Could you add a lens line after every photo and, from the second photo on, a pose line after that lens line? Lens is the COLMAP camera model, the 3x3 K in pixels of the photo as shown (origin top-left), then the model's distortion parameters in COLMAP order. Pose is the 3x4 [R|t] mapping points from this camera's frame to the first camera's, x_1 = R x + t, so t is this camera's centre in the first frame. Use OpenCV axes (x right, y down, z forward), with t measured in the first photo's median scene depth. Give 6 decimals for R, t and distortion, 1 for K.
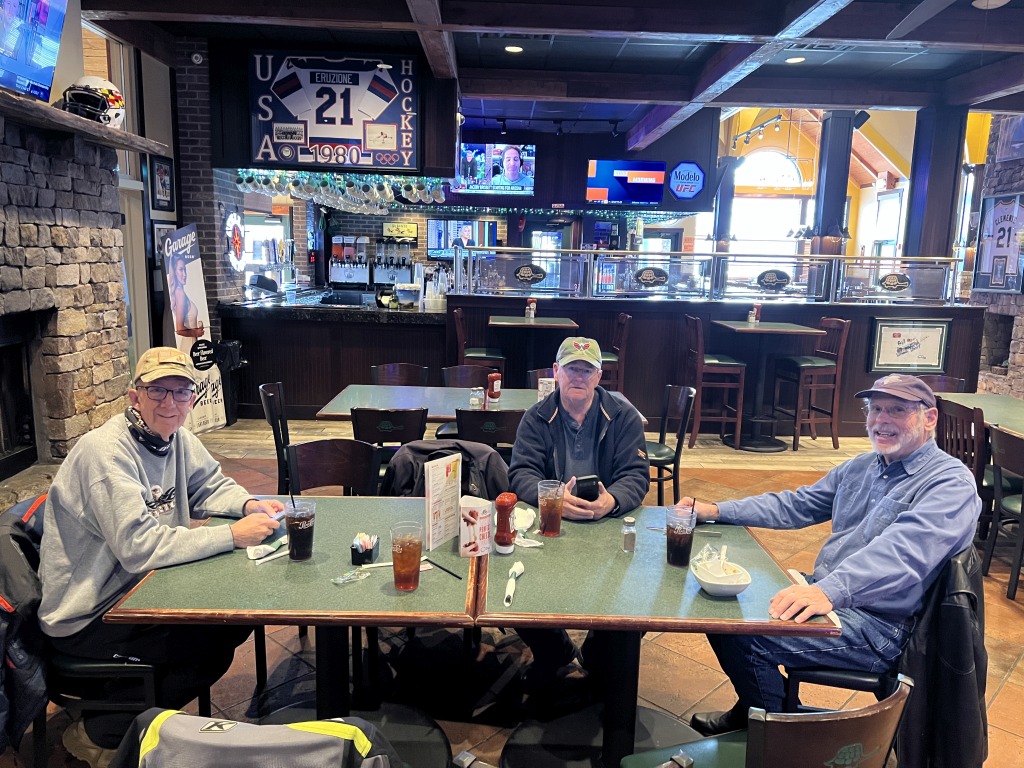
lens RADIAL K [[776.7, 0, 513.1], [0, 776.7, 384.2], [0, 0, 1]] dist [0.006847, -0.017313]
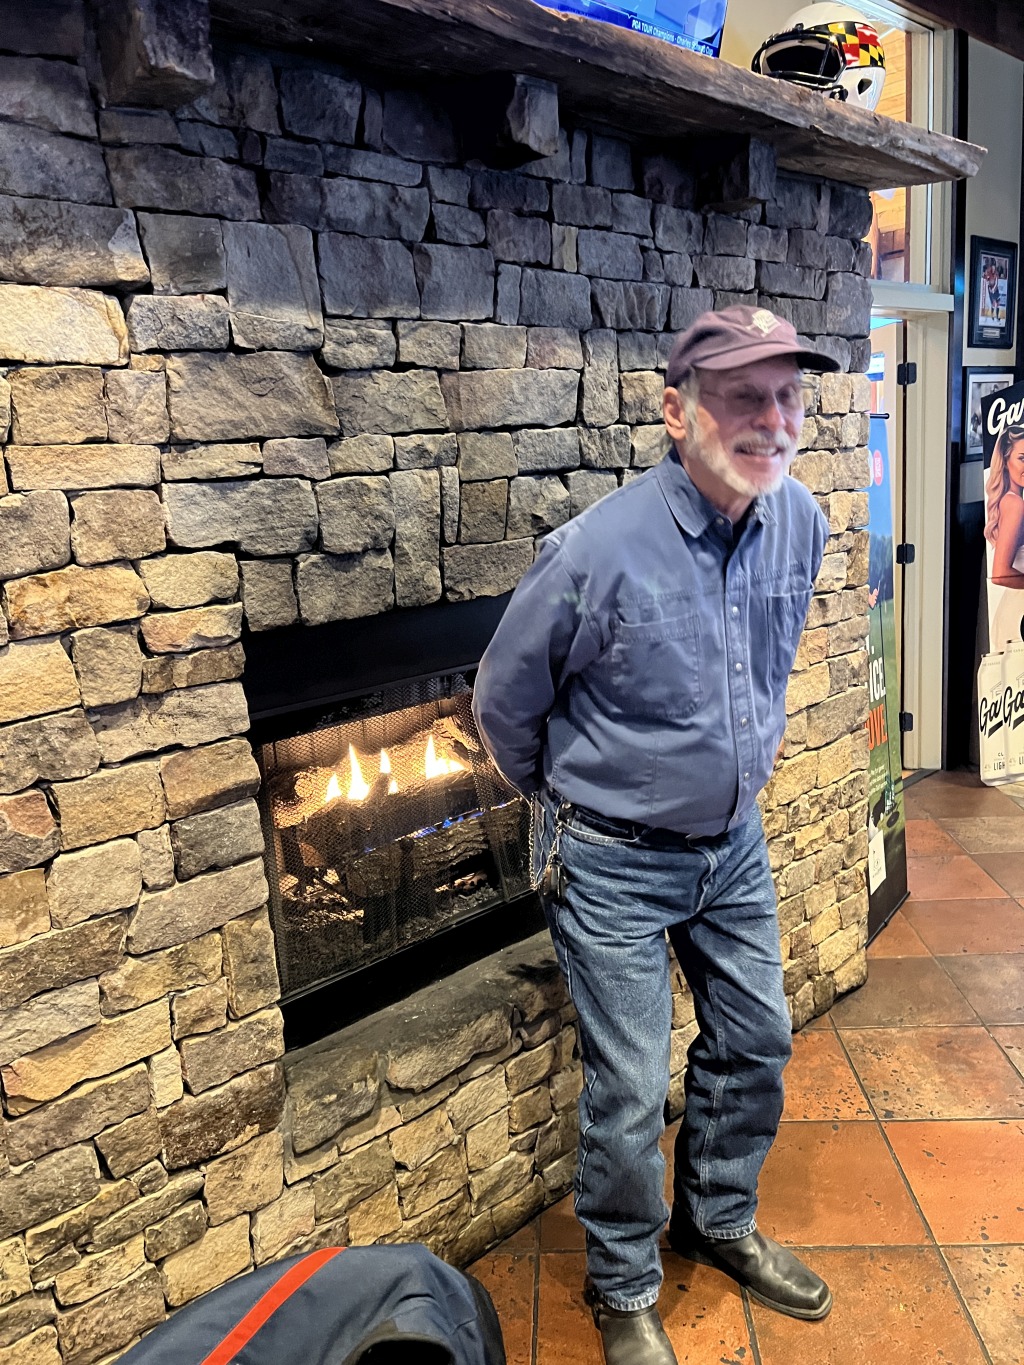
lens RADIAL K [[1035.4, 0, 514.3], [0, 1035.4, 686.6], [0, 0, 1]] dist [0.006847, -0.017313]
pose [[0.653612, 0.097003, -0.750588, -0.183190], [-0.047513, 0.995055, 0.087223, -0.065522], [0.755337, -0.021347, 0.654989, 0.482053]]
